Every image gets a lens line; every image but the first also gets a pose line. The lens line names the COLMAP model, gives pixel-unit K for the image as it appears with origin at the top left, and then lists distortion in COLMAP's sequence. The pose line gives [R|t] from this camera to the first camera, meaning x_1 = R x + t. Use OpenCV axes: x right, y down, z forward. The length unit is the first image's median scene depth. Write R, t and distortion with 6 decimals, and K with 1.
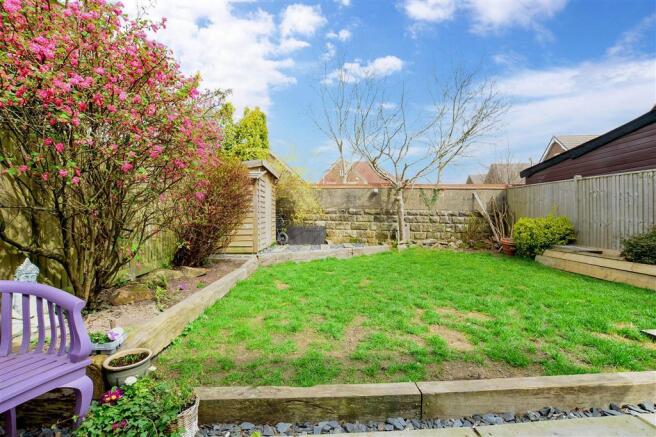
lens RADIAL K [[289.1, 0, 331.3], [0, 289.1, 217.5], [0, 0, 1]] dist [-0.027841, 0.002588]
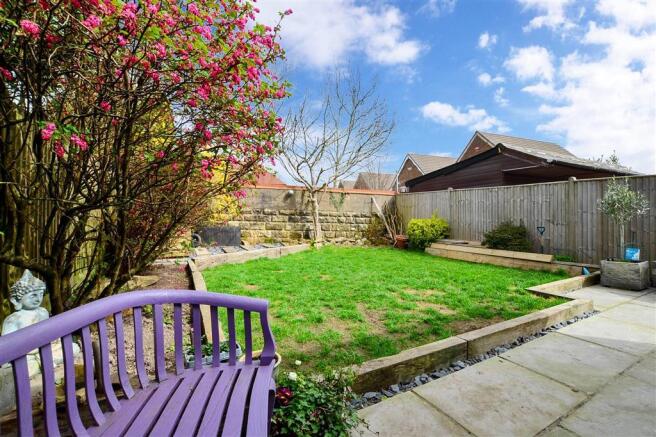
lens RADIAL K [[289.1, 0, 329.6], [0, 289.1, 221.1], [0, 0, 1]] dist [-0.027841, 0.002588]
pose [[0.901423, 0.001010, 0.432938, -0.241374], [-0.005144, 0.999952, 0.008377, 0.002935], [-0.432909, -0.009778, 0.901385, 0.005110]]
